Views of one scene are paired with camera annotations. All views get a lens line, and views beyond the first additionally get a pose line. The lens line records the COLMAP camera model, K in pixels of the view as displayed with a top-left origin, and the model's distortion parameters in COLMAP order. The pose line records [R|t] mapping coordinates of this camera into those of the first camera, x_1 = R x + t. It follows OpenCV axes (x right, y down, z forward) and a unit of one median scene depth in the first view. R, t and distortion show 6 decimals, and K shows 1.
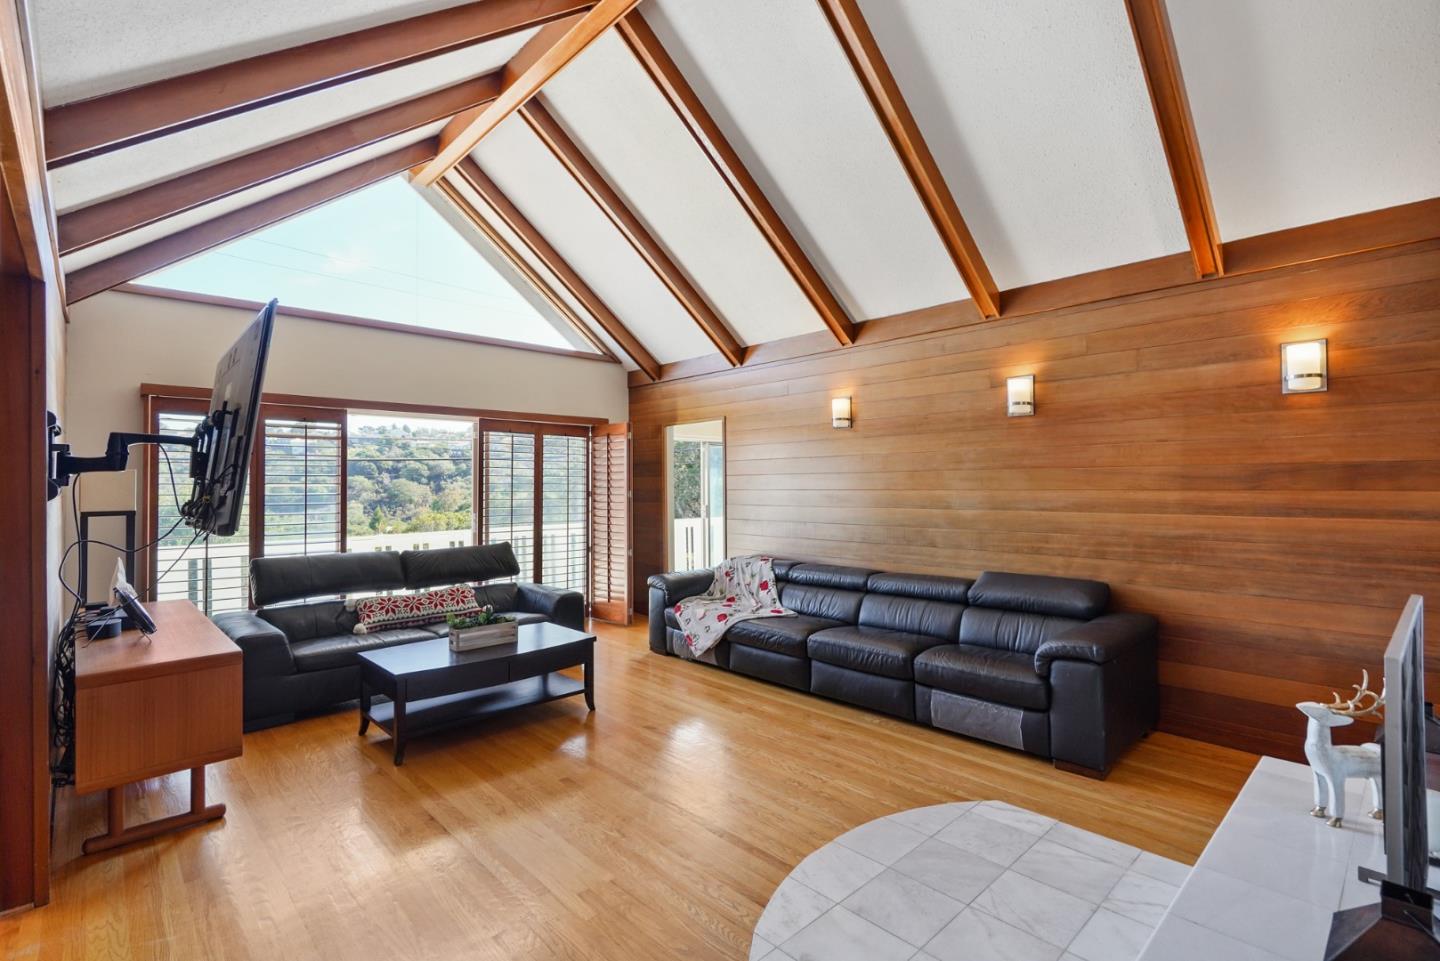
lens RADIAL K [[667.8, 0, 720.0], [0, 667.8, 480.5], [0, 0, 1]] dist [0.001605, -0.000408]
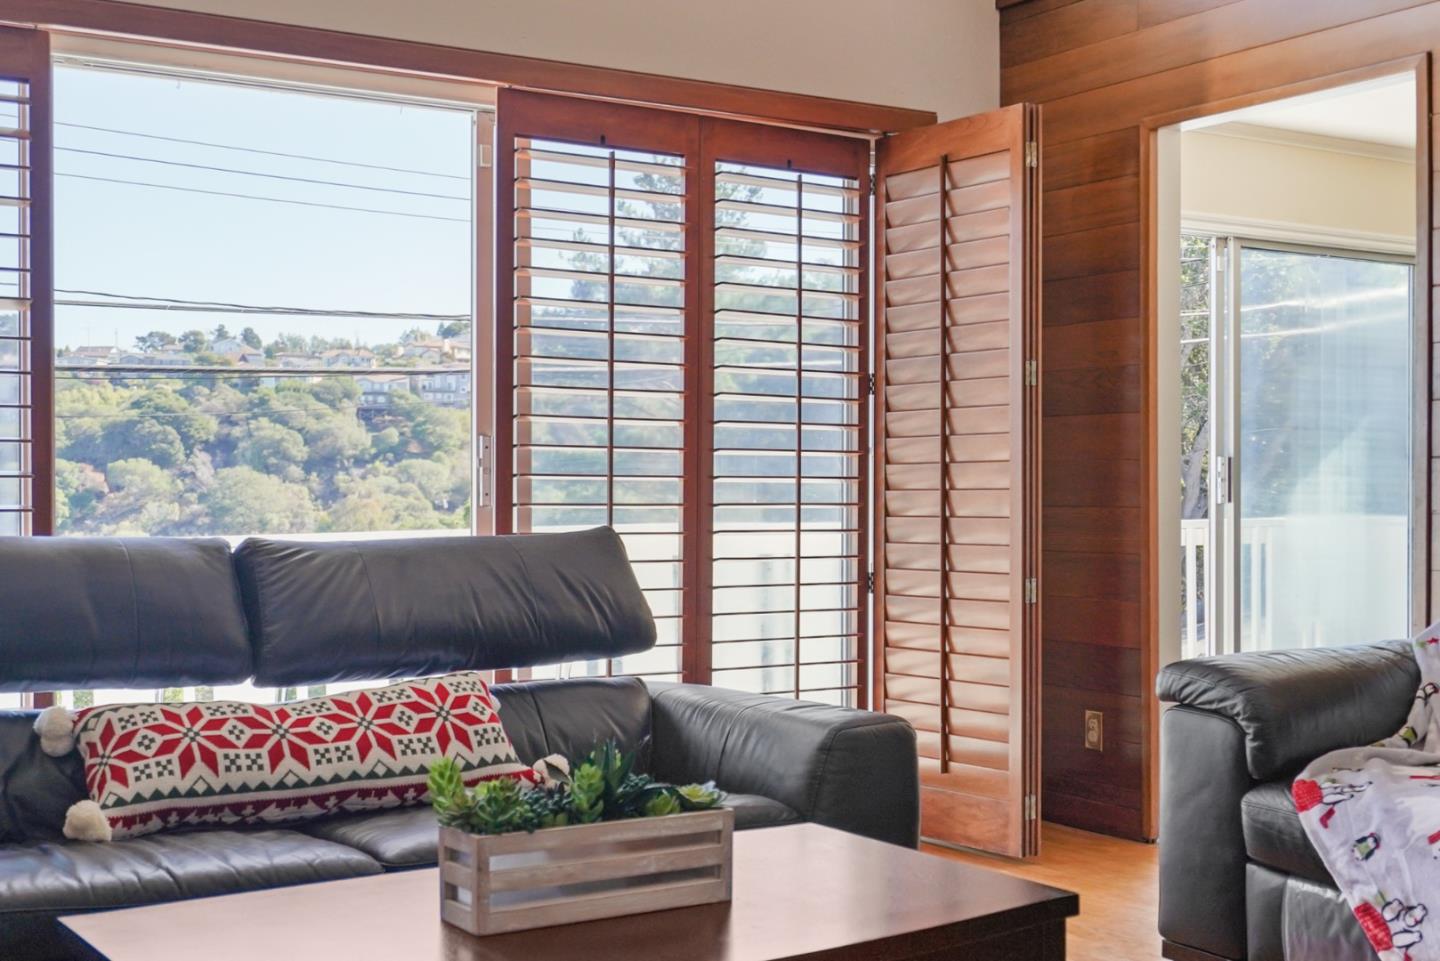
lens RADIAL K [[1799.8, 0, 720.7], [0, 1799.8, 548.4], [0, 0, 1]] dist [-0.014713, -0.067129]
pose [[0.983139, 0.009286, -0.182622, -0.125532], [-0.002729, 0.999343, 0.036127, 0.065163], [0.182837, -0.035020, 0.982519, 0.265342]]
